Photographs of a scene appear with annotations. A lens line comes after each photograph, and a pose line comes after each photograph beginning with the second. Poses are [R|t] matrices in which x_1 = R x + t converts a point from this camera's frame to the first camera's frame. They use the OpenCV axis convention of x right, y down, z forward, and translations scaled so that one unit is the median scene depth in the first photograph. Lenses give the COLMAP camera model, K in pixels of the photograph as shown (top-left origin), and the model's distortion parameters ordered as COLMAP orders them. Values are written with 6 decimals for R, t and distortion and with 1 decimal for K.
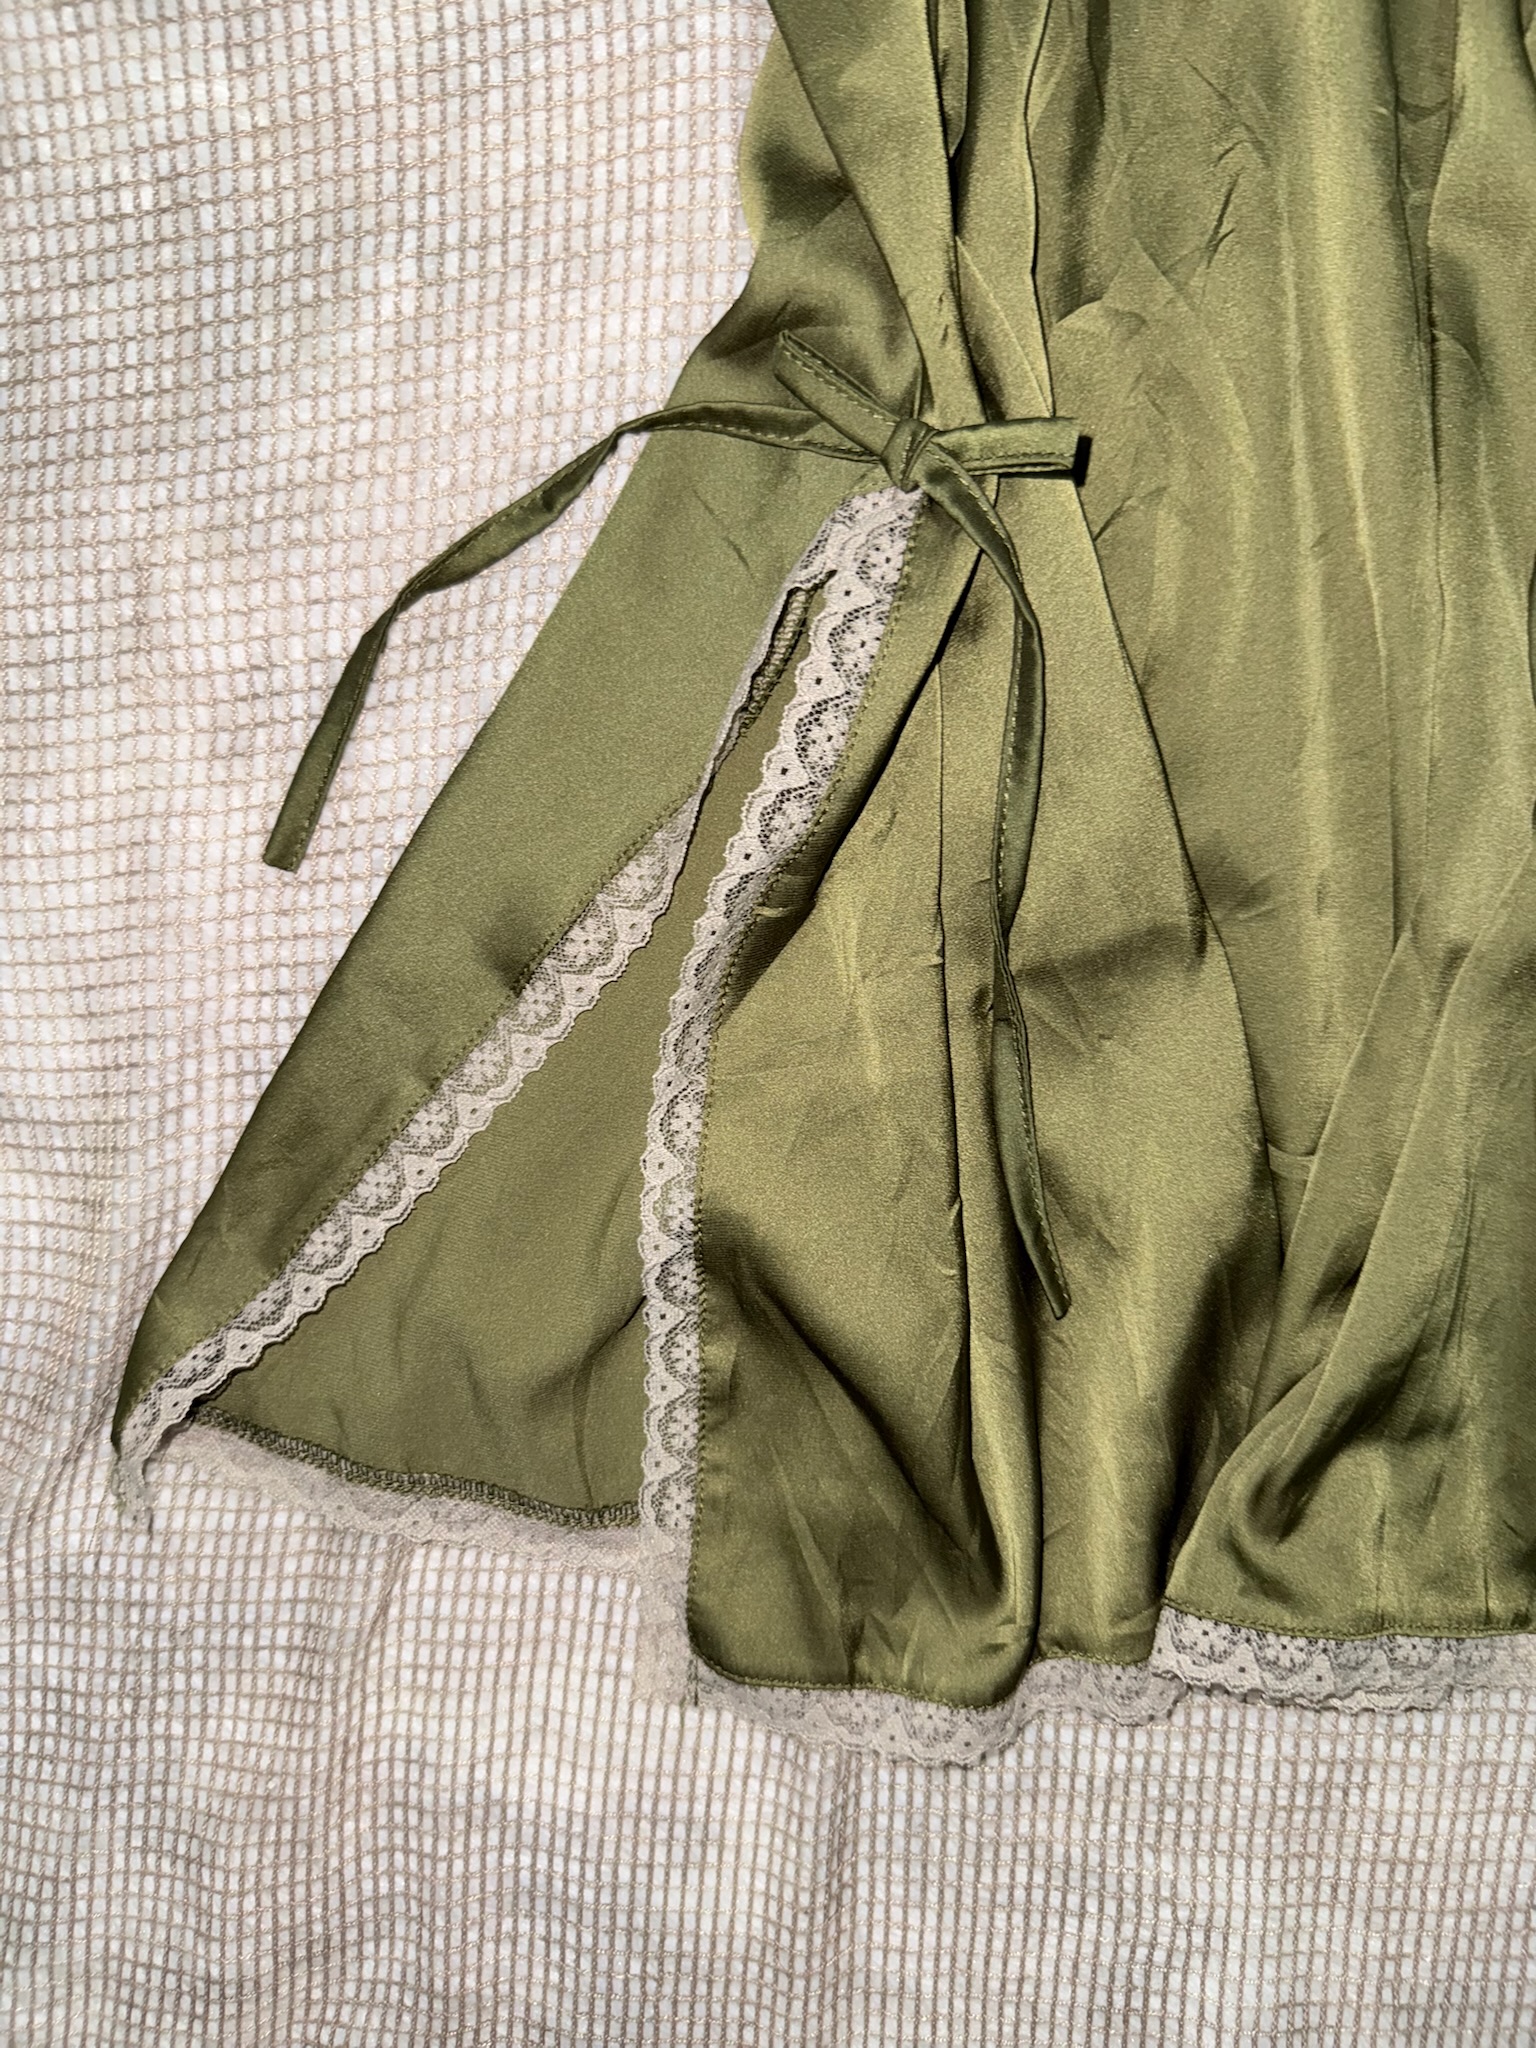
lens RADIAL K [[1417.3, 0, 768.0], [0, 1417.3, 1024.0], [0, 0, 1]] dist [-0.009207, -0.013159]
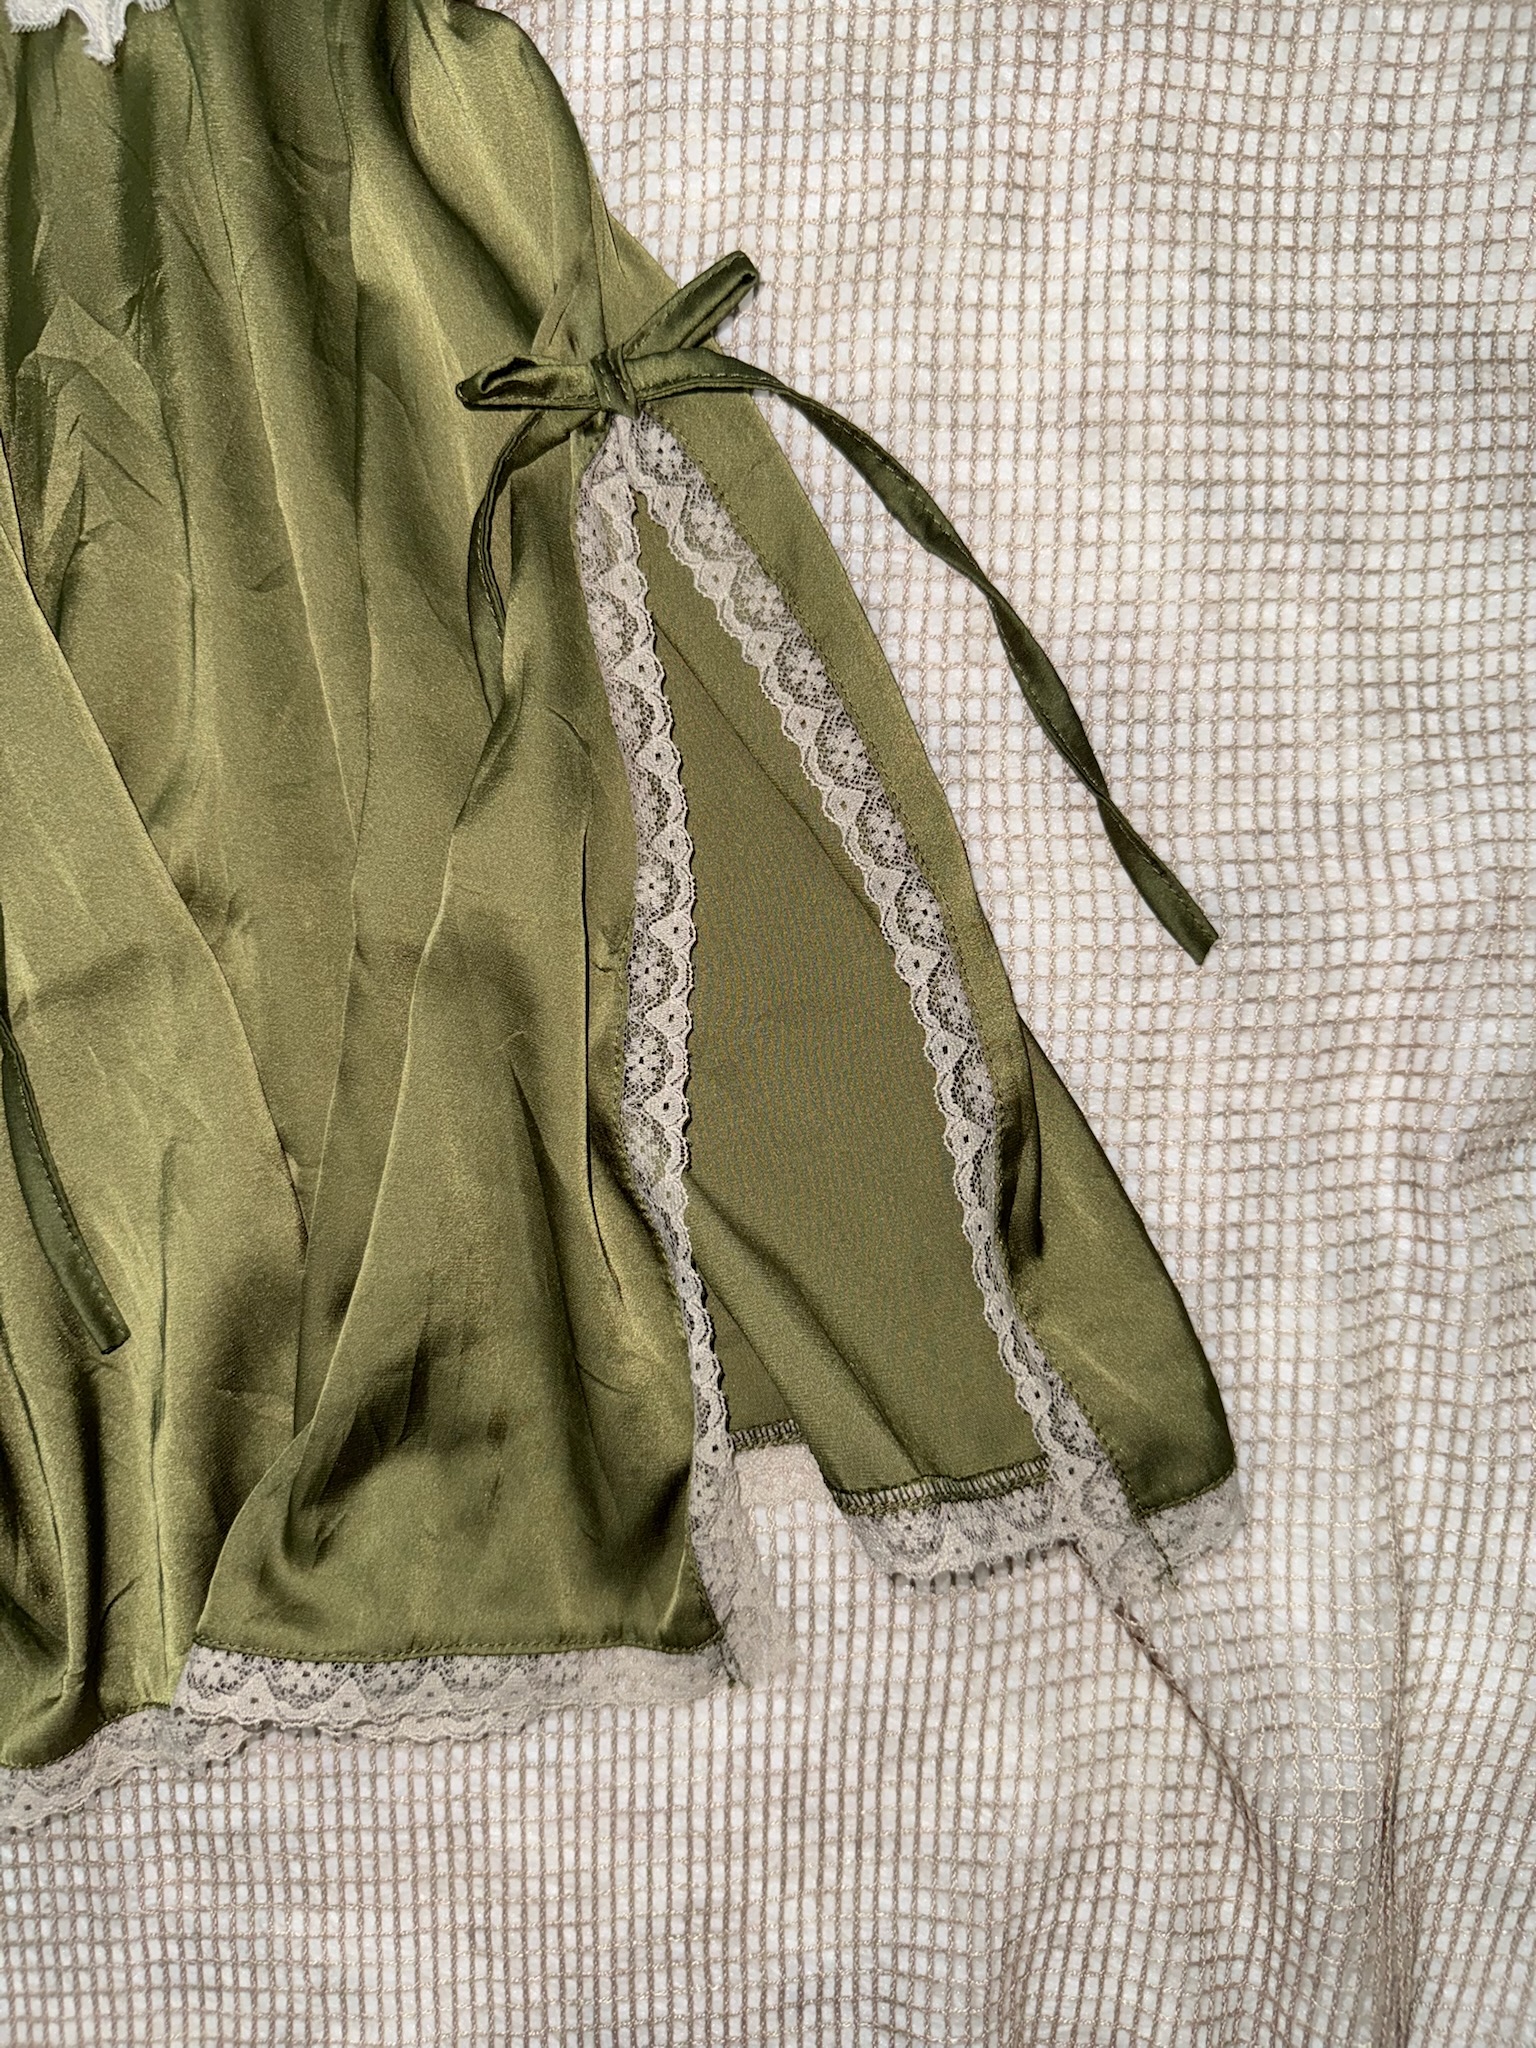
lens RADIAL K [[1417.3, 0, 768.0], [0, 1417.3, 1024.0], [0, 0, 1]] dist [-0.009207, -0.013159]
pose [[0.995623, -0.054609, 0.075848, 0.579843], [0.060491, 0.995151, -0.077552, 0.083064], [-0.071245, 0.081801, 0.994099, -0.023453]]
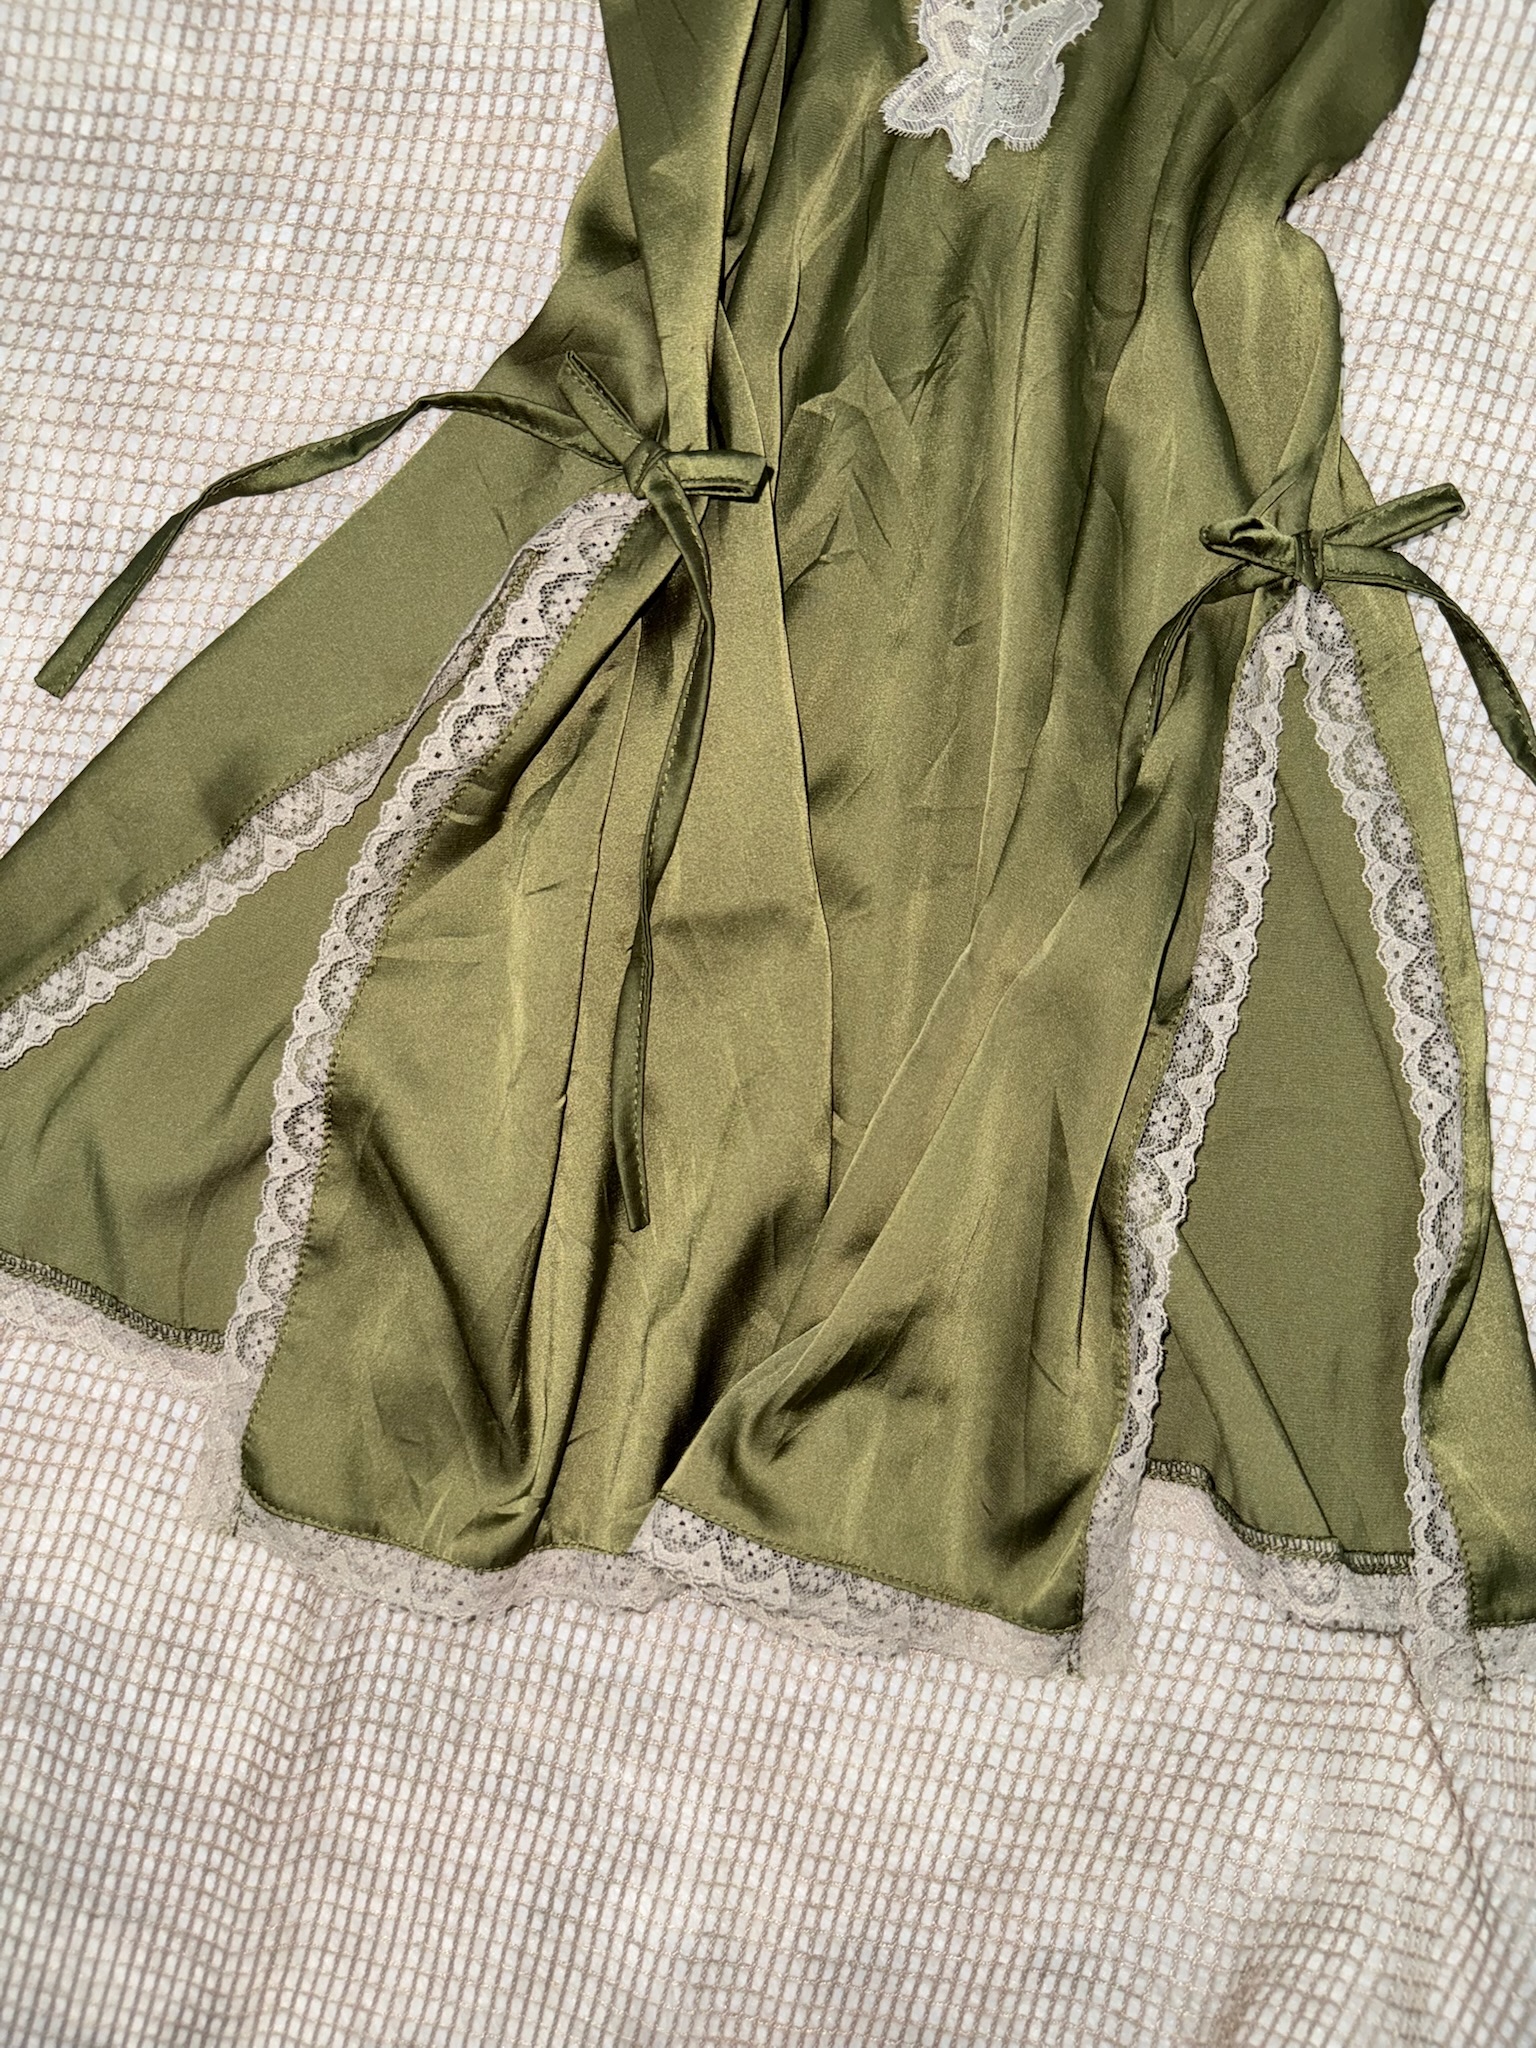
lens RADIAL K [[1439.7, 0, 739.0], [0, 1439.7, 1036.6], [0, 0, 1]] dist [-0.037402, 0.023715]
pose [[0.973383, 0.223316, 0.051534, 0.188603], [-0.216631, 0.969902, -0.111182, 0.158343], [-0.074812, 0.097059, 0.992463, -0.144344]]
